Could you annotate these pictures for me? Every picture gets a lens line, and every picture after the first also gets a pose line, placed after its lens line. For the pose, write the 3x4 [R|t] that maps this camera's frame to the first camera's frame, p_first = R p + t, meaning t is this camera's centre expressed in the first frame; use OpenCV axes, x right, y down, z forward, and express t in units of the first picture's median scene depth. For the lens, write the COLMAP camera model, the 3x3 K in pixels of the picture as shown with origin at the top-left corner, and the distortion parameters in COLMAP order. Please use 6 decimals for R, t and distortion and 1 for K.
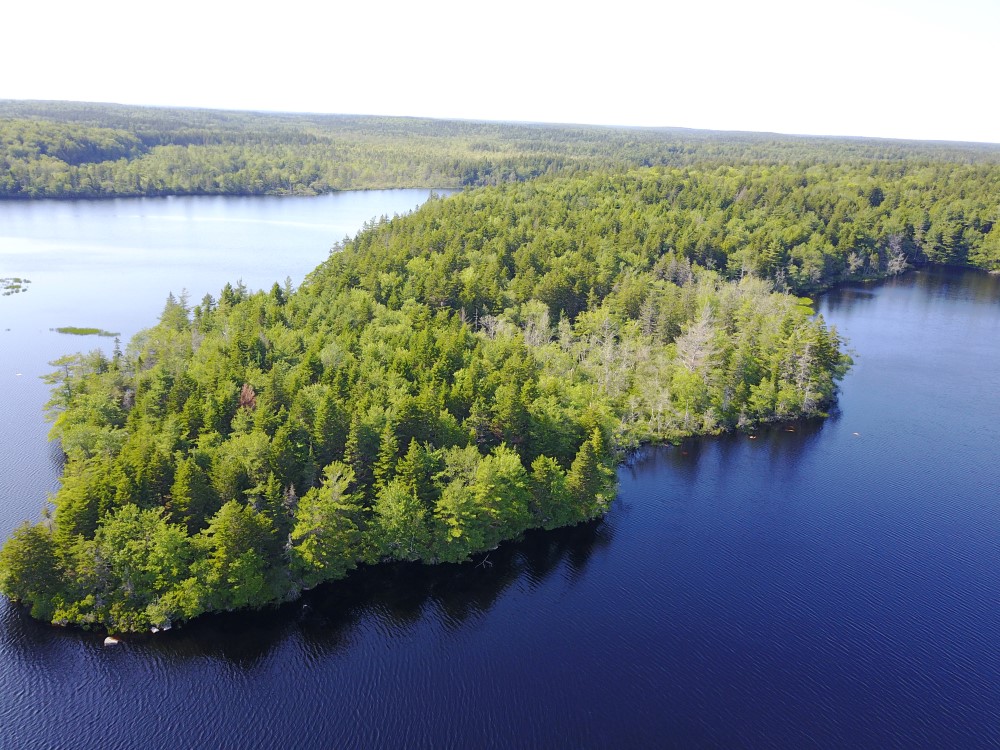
lens RADIAL K [[770.9, 0, 500.0], [0, 770.9, 375.0], [0, 0, 1]] dist [-0.002118, 0.005677]
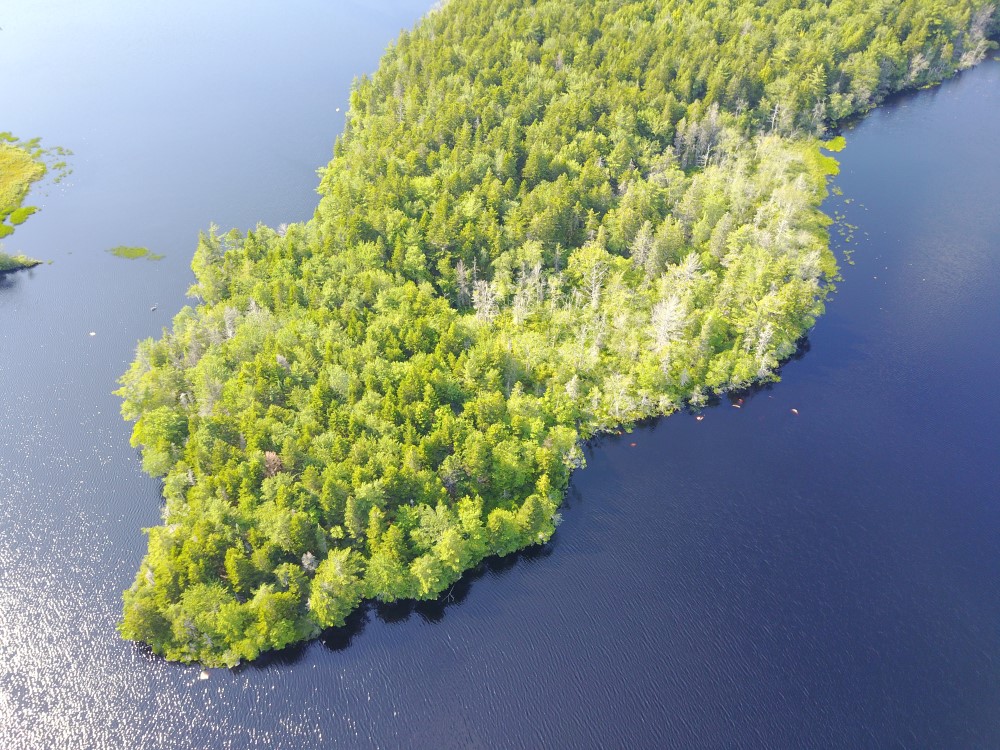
lens RADIAL K [[758.4, 0, 500.0], [0, 758.4, 375.0], [0, 0, 1]] dist [-0.005761, 0.008550]
pose [[0.995267, 0.034630, -0.090793, 0.106839], [0.013708, 0.874967, 0.483988, -0.451439], [0.096202, -0.482942, 0.870352, -0.002537]]
